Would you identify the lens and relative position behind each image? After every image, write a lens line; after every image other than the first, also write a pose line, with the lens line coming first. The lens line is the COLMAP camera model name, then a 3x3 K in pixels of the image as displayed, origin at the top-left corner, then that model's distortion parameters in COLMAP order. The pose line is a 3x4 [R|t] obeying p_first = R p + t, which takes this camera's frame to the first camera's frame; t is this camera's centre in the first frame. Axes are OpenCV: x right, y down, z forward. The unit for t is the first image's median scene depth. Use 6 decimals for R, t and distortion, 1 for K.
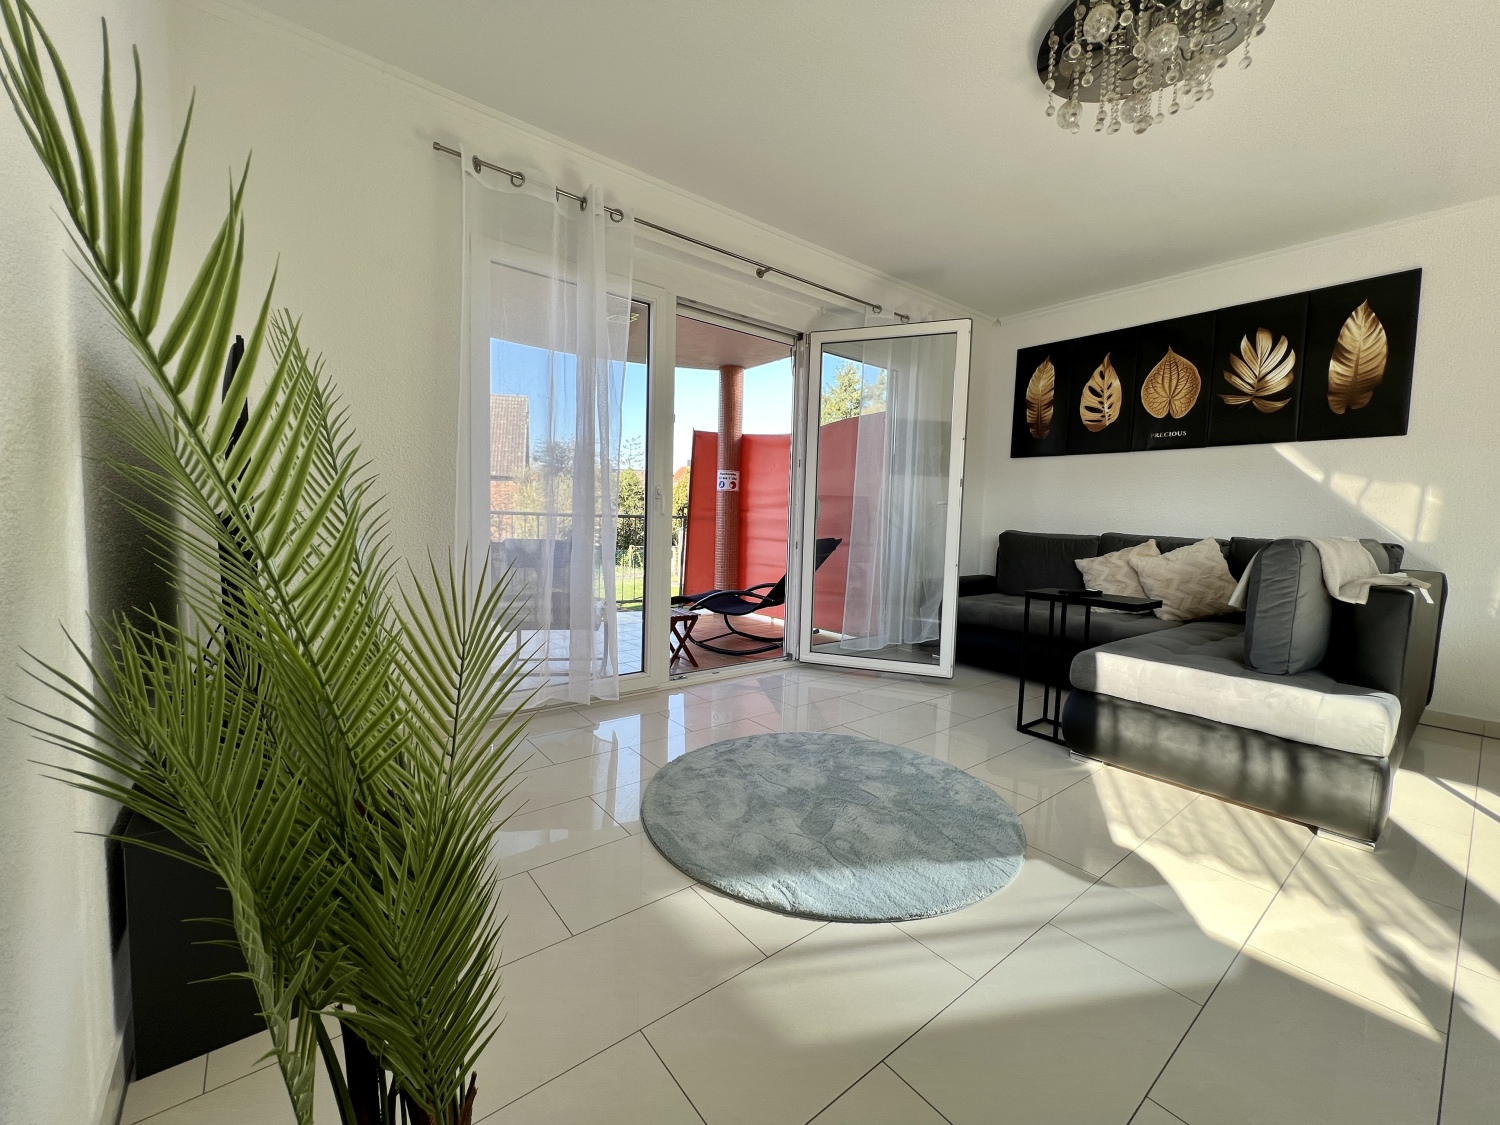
lens RADIAL K [[598.3, 0, 726.9], [0, 598.3, 589.4], [0, 0, 1]] dist [-0.003618, 0.000660]
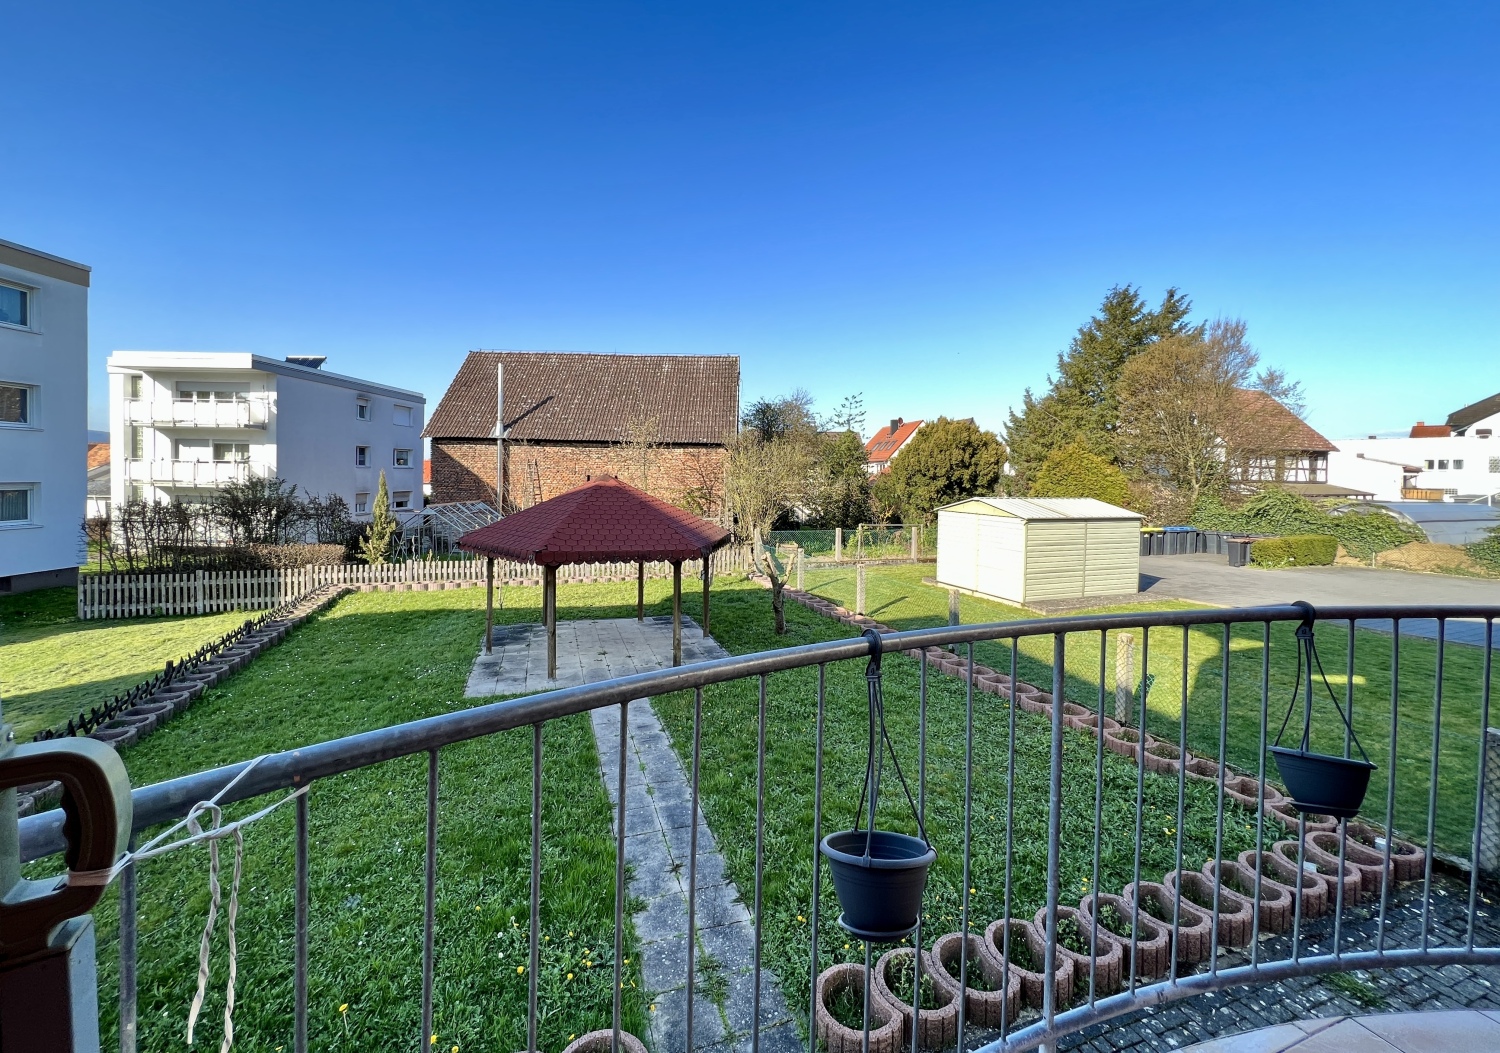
lens RADIAL K [[594.5, 0, 740.4], [0, 594.5, 490.2], [0, 0, 1]] dist [-0.000244, 0.000230]
pose [[0.959781, 0.002440, -0.280740, -0.601570], [-0.031698, 0.994510, -0.099722, -0.224388], [0.278956, 0.104610, 0.954589, 1.180395]]
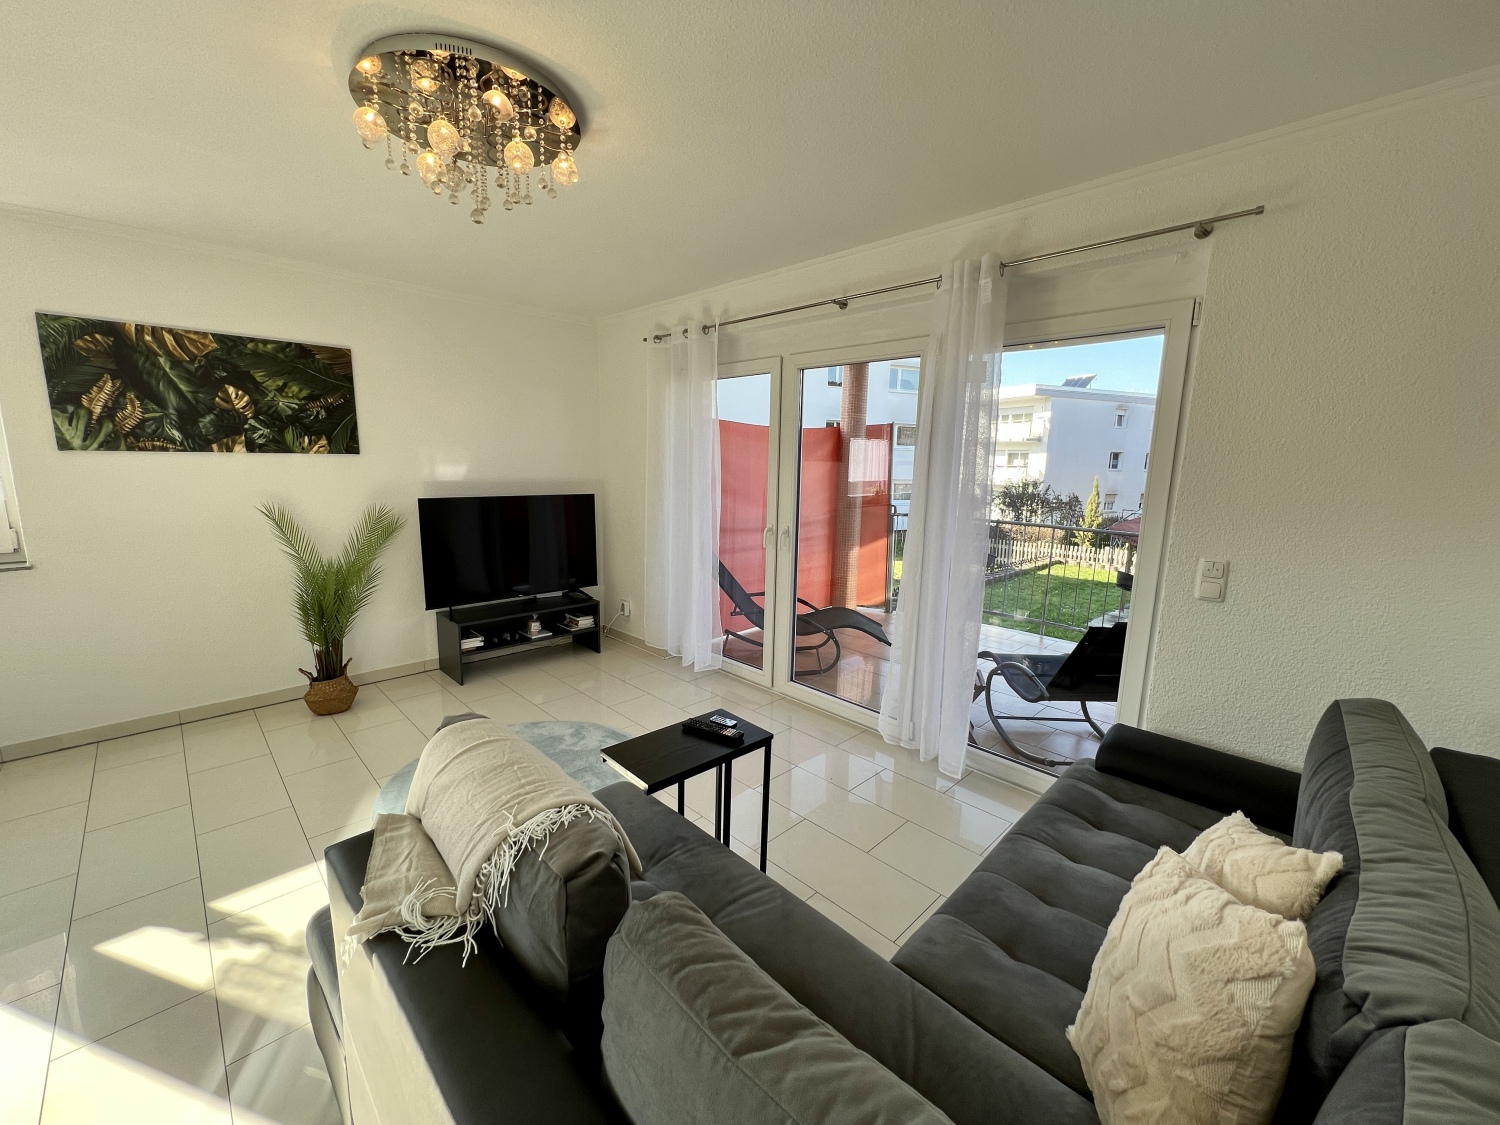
lens RADIAL K [[598.3, 0, 747.0], [0, 598.3, 560.7], [0, 0, 1]] dist [-0.003618, 0.000660]
pose [[0.128475, 0.146082, -0.980895, 0.852287], [-0.140206, 0.981832, 0.127858, -0.189575], [0.981752, 0.121101, 0.146622, 0.624343]]
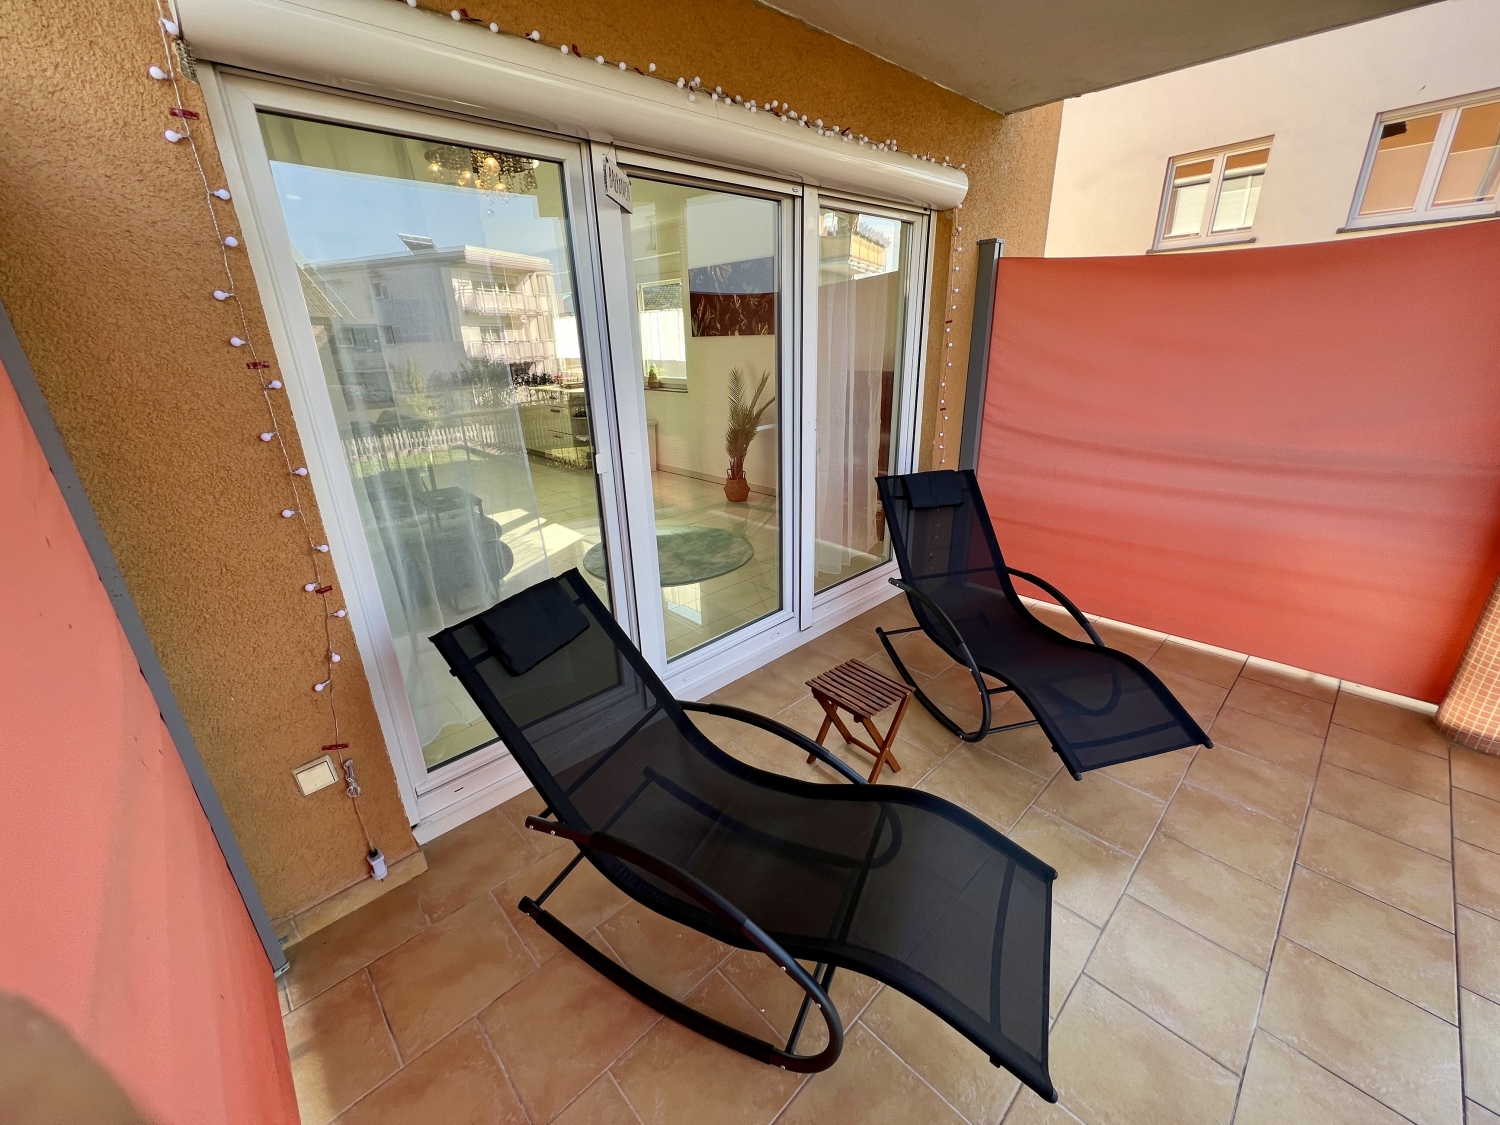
lens RADIAL K [[598.3, 0, 750.7], [0, 598.3, 557.3], [0, 0, 1]] dist [-0.003618, 0.000660]
pose [[-0.994720, 0.038468, -0.095145, 0.051559], [-0.010128, 0.885772, 0.464011, -0.322802], [0.102127, 0.462524, -0.880705, 1.511677]]
